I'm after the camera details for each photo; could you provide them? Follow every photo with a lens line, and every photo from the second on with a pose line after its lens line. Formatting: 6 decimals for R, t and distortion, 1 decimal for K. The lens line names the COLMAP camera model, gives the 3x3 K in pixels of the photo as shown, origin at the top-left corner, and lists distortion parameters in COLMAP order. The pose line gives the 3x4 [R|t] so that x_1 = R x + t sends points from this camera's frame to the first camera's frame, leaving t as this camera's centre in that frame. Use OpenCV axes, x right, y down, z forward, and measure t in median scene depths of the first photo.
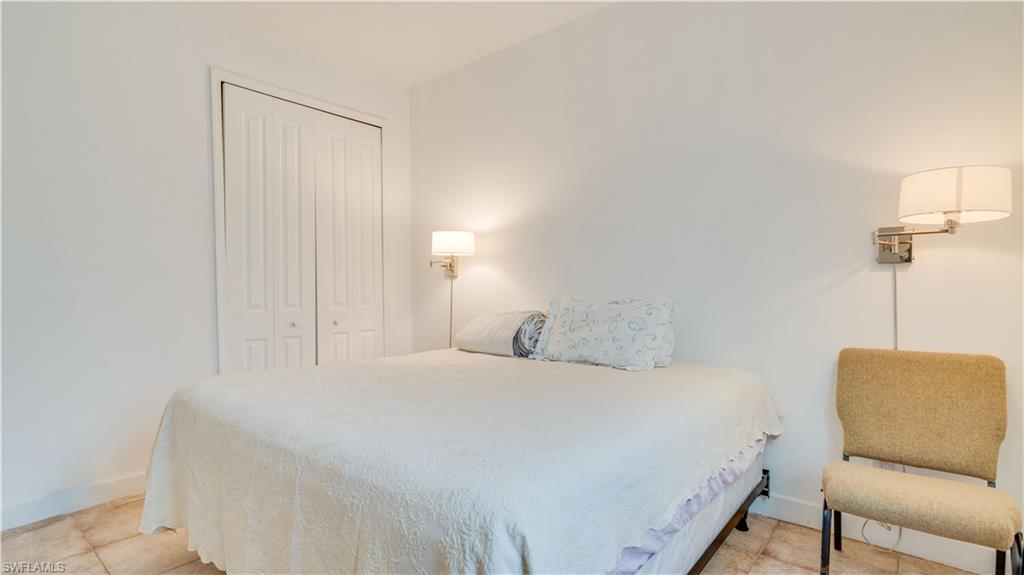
lens RADIAL K [[494.4, 0, 506.3], [0, 494.4, 287.9], [0, 0, 1]] dist [-0.004836, 0.000041]
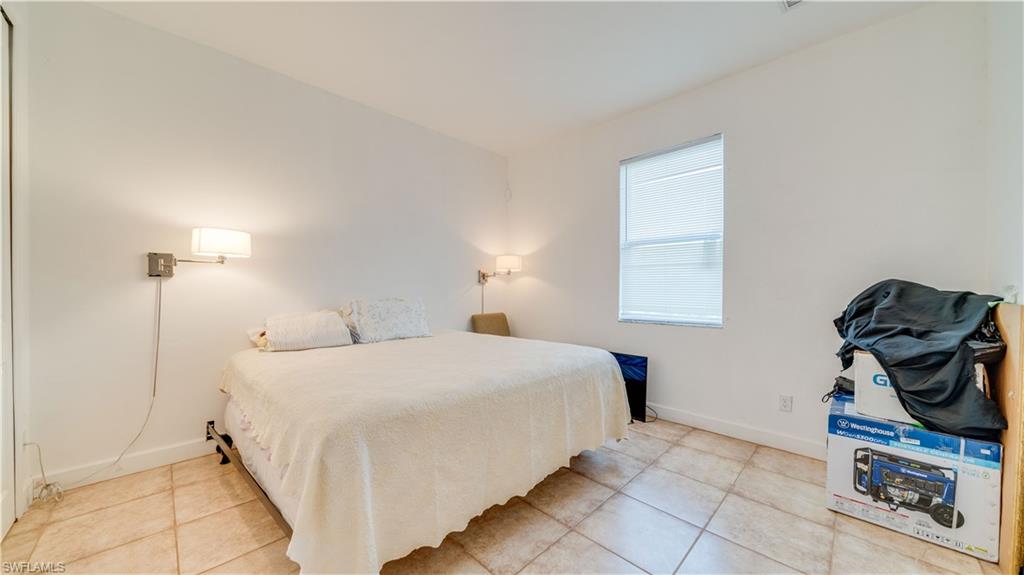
lens RADIAL K [[357.7, 0, 510.2], [0, 357.7, 292.1], [0, 0, 1]] dist [-0.006580, 0.000074]
pose [[0.075684, 0.000628, 0.997132, -0.730060], [0.006938, 0.999975, -0.001156, 0.002978], [-0.997108, 0.007006, 0.075677, 0.410885]]
